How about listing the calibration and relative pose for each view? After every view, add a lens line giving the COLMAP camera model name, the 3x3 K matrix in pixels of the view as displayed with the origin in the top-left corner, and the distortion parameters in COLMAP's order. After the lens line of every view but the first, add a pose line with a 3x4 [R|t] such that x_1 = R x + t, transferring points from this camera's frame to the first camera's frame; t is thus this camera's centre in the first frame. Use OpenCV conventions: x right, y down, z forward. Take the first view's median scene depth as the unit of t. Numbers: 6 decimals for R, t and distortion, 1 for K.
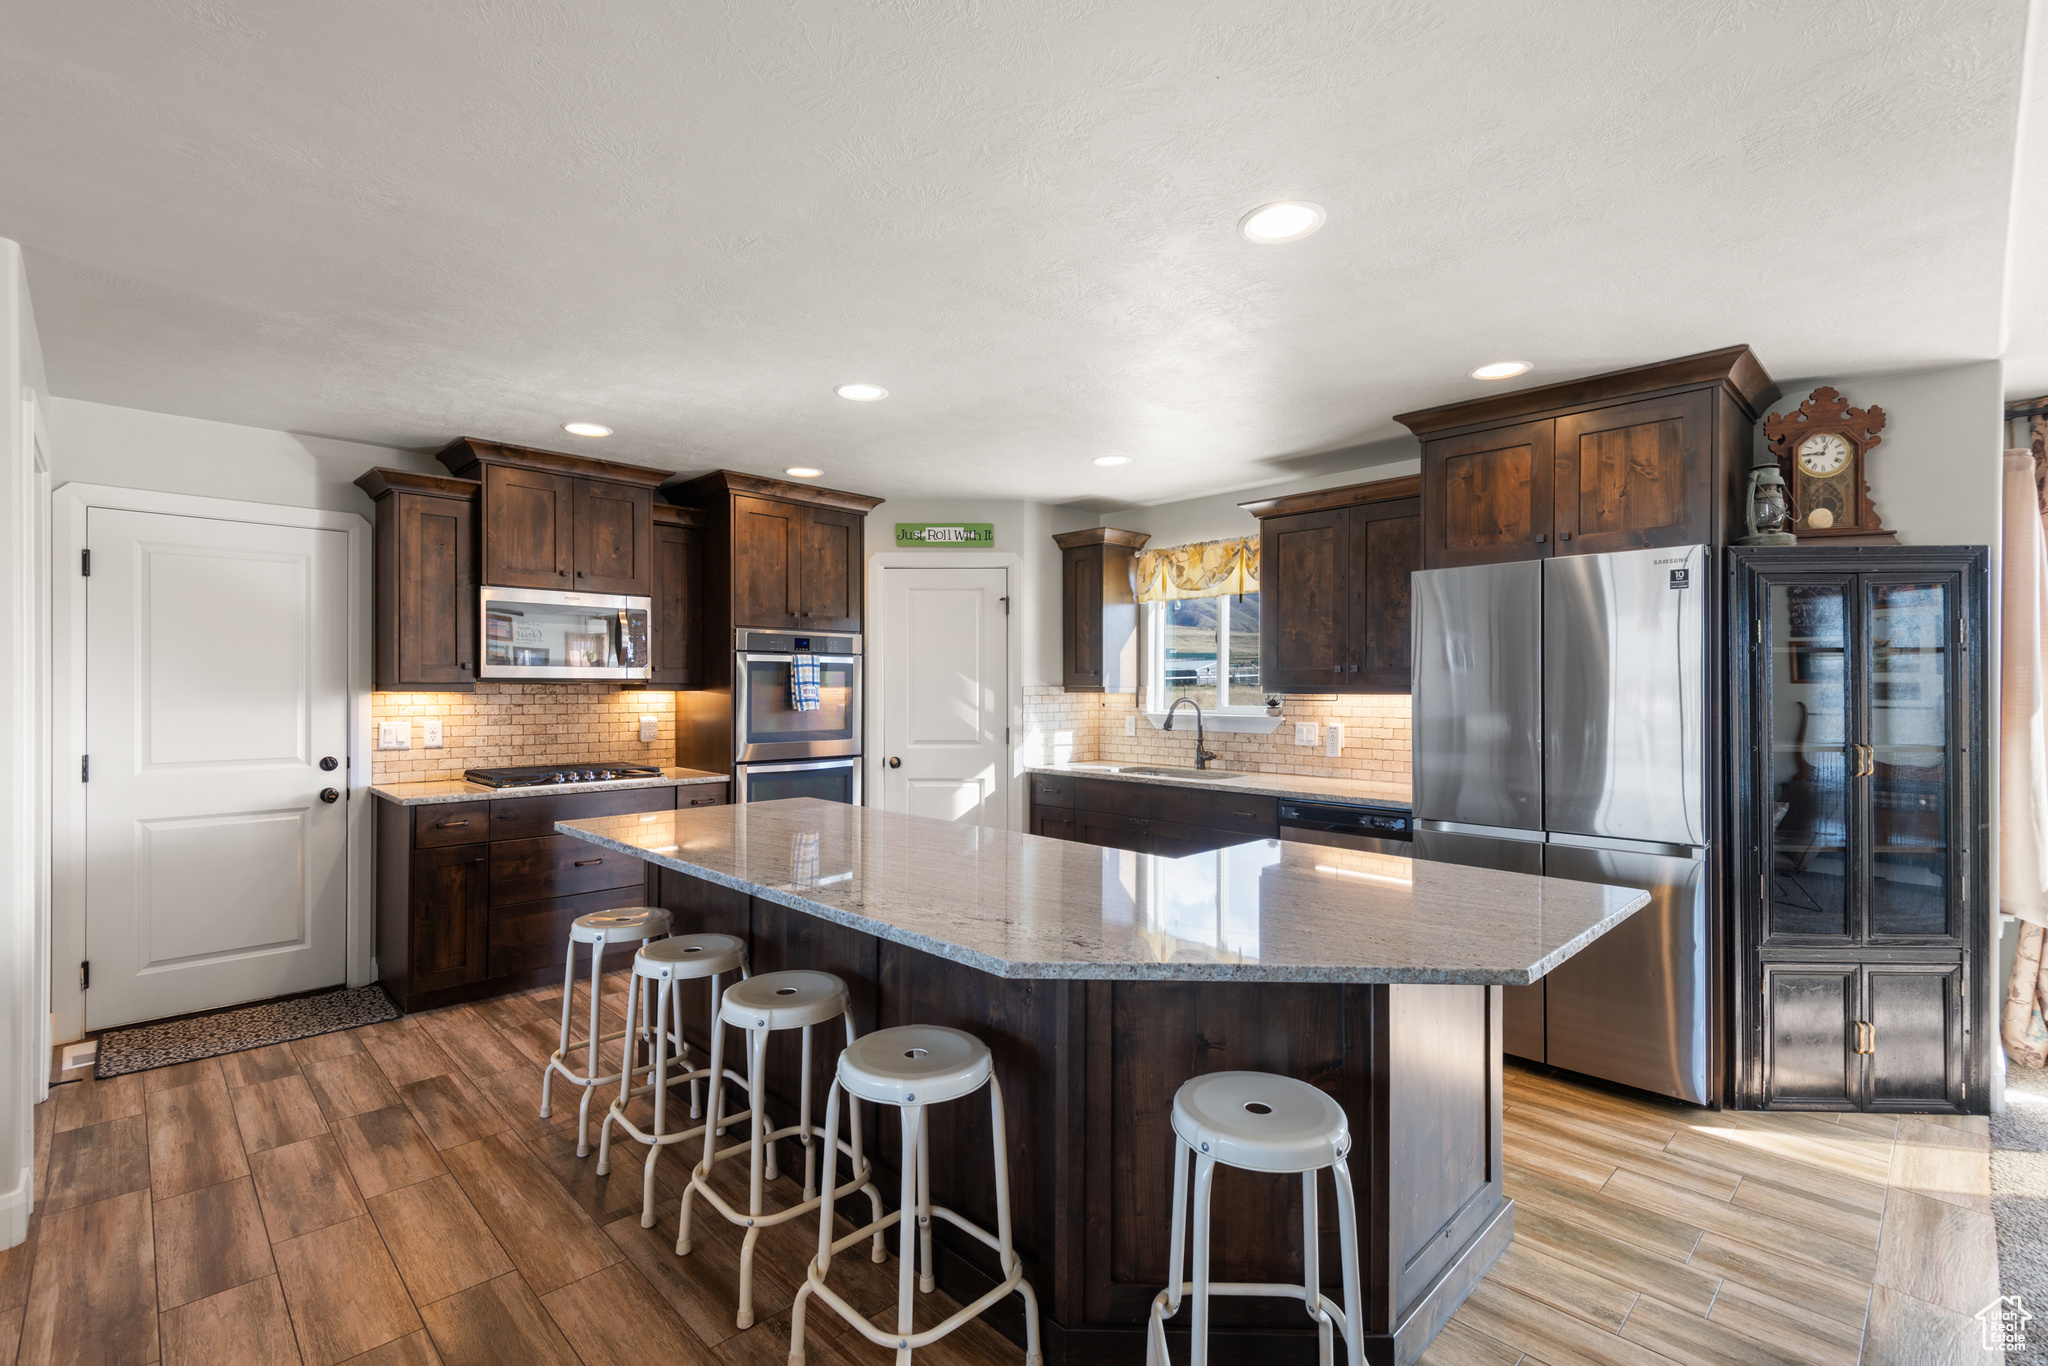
lens RADIAL K [[915.5, 0, 1024.7], [0, 915.5, 691.8], [0, 0, 1]] dist [0.024903, -0.008752]
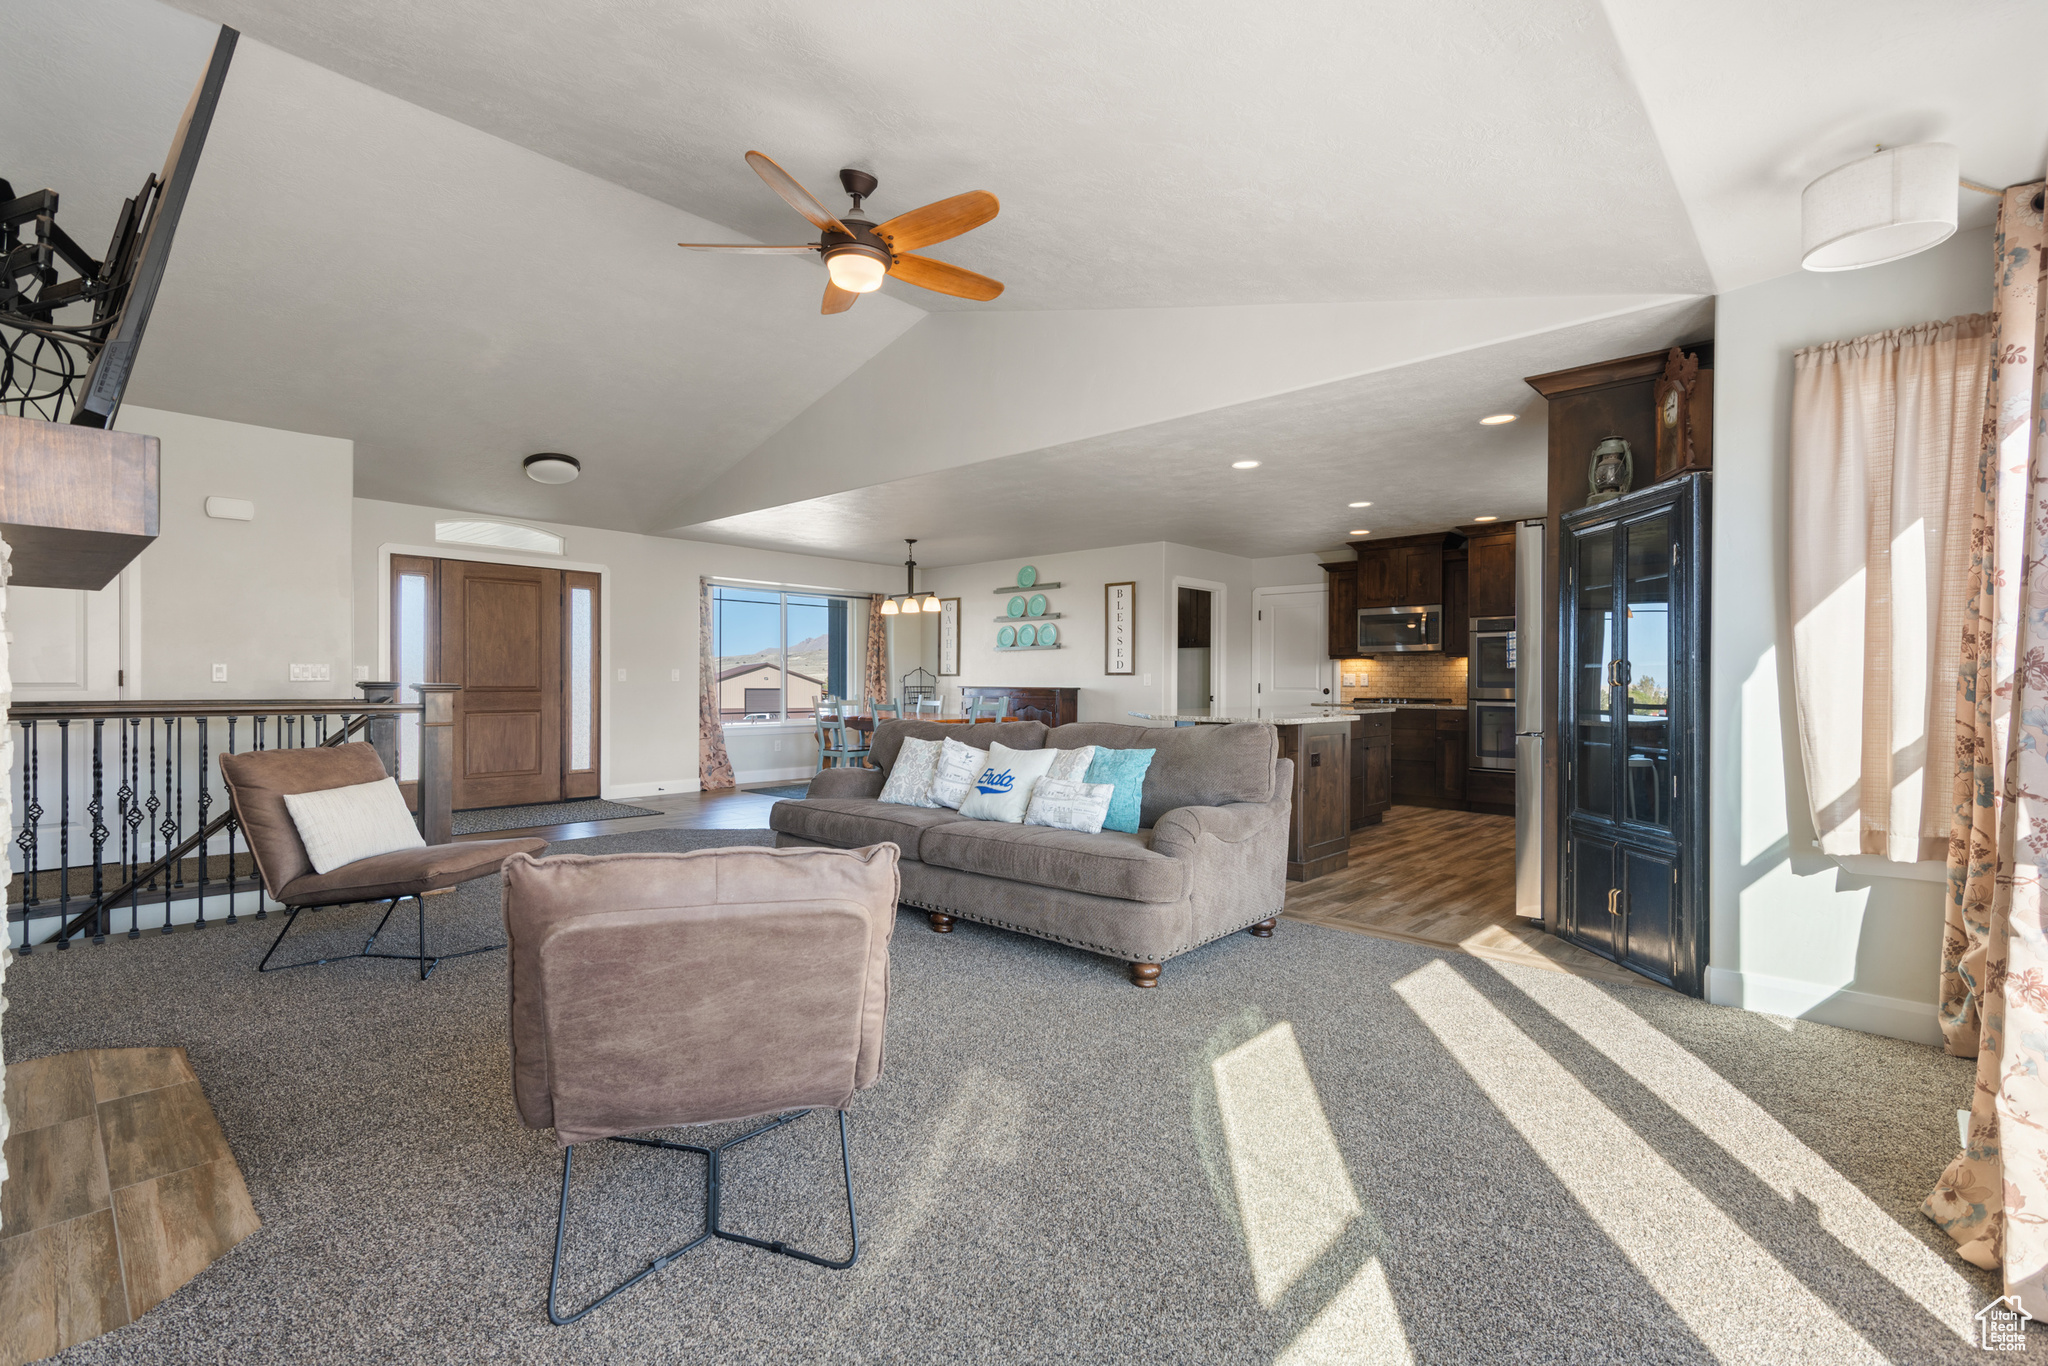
lens RADIAL K [[915.5, 0, 1012.7], [0, 915.5, 683.9], [0, 0, 1]] dist [0.024903, -0.008752]
pose [[0.040020, -0.001337, -0.999198, 1.521019], [-0.009995, 0.999949, -0.001738, 0.070510], [0.999149, 0.010056, 0.040005, 0.121128]]
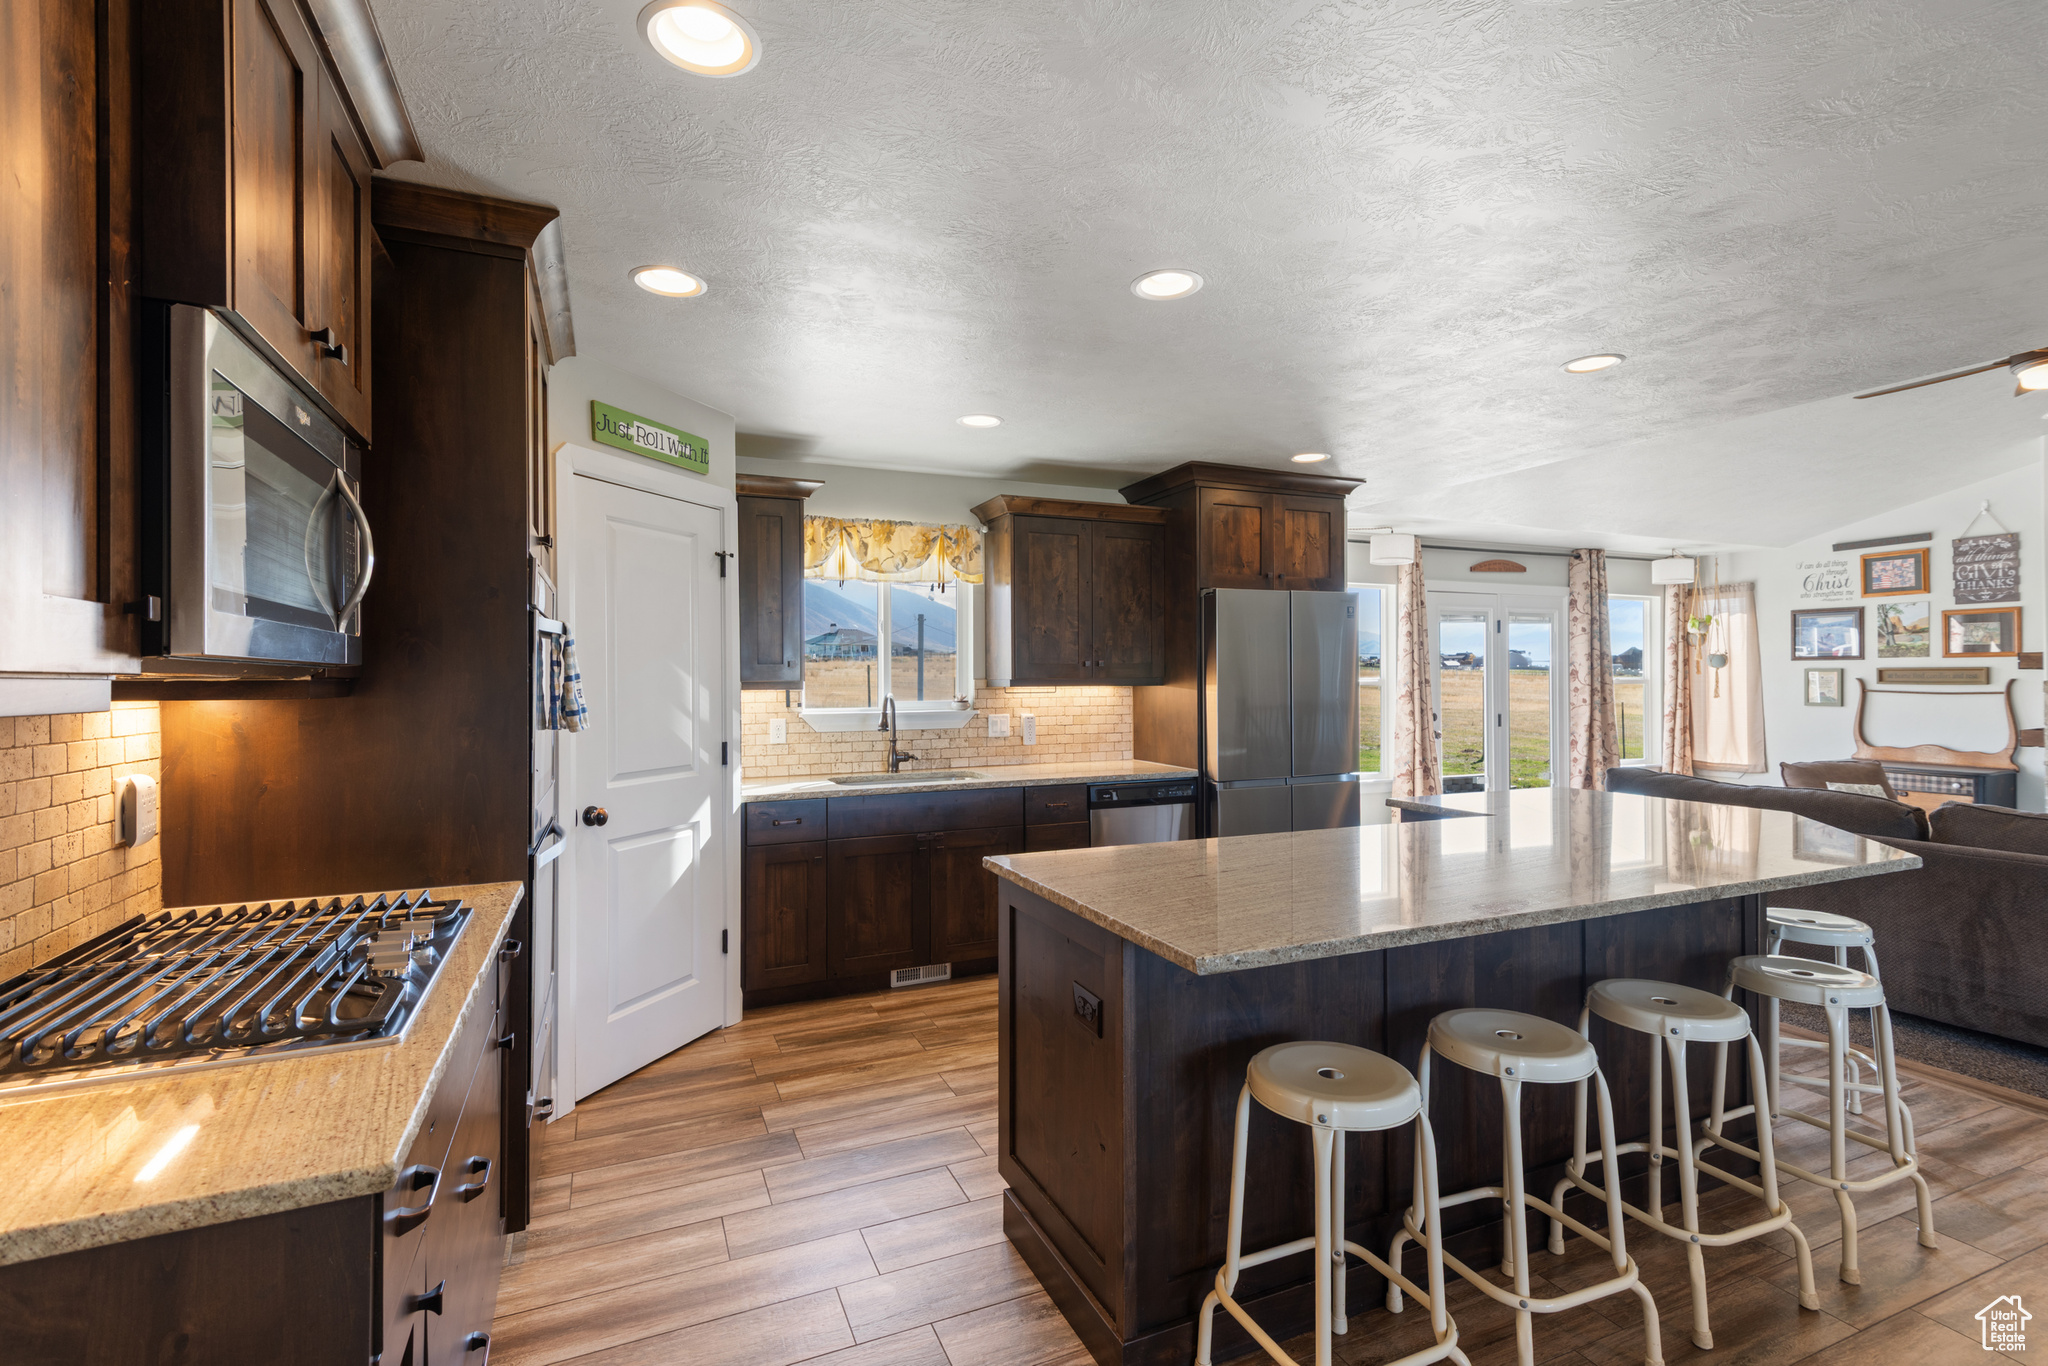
lens RADIAL K [[915.5, 0, 1013.8], [0, 915.5, 681.3], [0, 0, 1]] dist [0.024903, -0.008752]
pose [[0.365130, -0.005853, 0.930938, -0.749845], [0.011055, 0.999937, 0.001950, -0.006889], [-0.930891, 0.009579, 0.365171, 0.699132]]
